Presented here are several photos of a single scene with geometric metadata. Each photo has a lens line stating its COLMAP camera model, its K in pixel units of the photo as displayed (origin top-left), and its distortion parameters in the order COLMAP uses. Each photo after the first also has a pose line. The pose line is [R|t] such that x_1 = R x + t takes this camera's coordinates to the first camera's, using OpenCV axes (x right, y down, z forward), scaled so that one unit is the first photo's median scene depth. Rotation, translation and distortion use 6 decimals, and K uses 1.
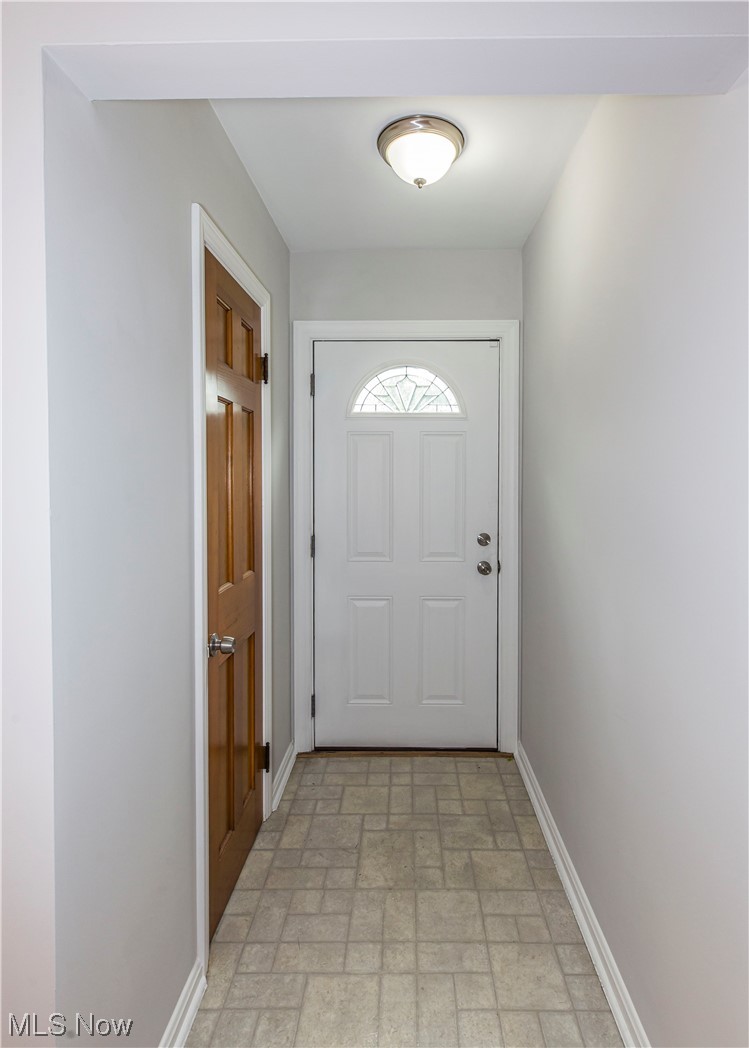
lens RADIAL K [[528.4, 0, 399.3], [0, 528.4, 481.5], [0, 0, 1]] dist [-0.002013, -0.000255]
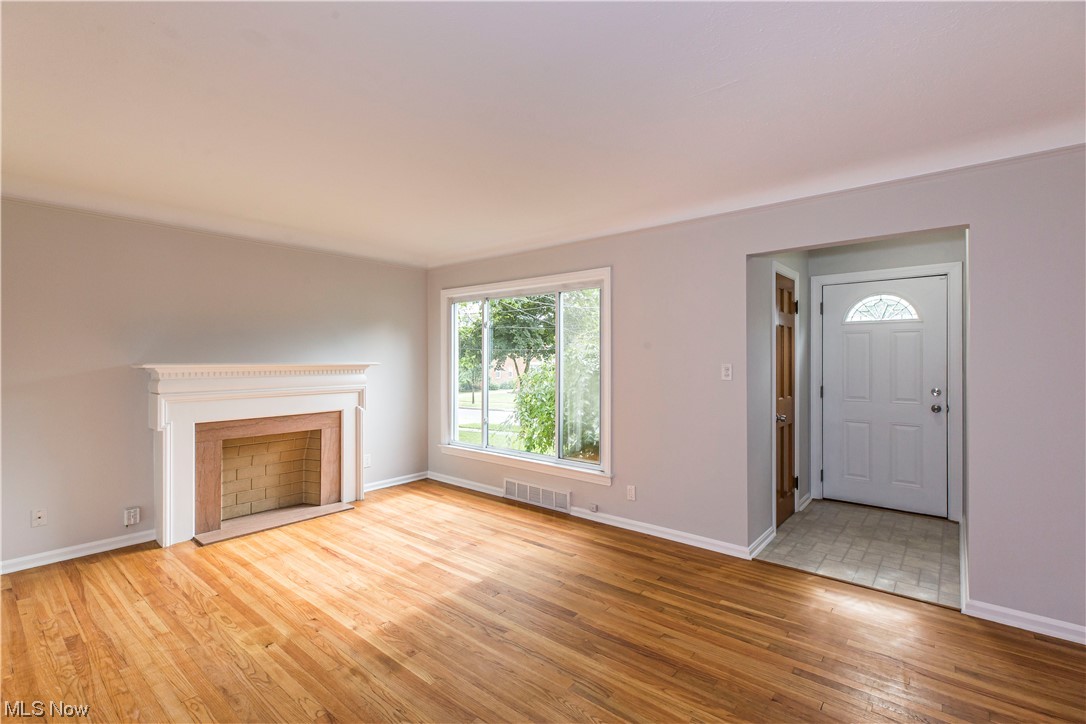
lens RADIAL K [[490.4, 0, 543.8], [0, 490.4, 361.7], [0, 0, 1]] dist [0.008715, -0.002645]
pose [[0.771588, 0.001820, -0.636119, 0.198632], [-0.004123, 0.999989, -0.002140, 0.021190], [0.636109, 0.004274, 0.771588, -1.049663]]
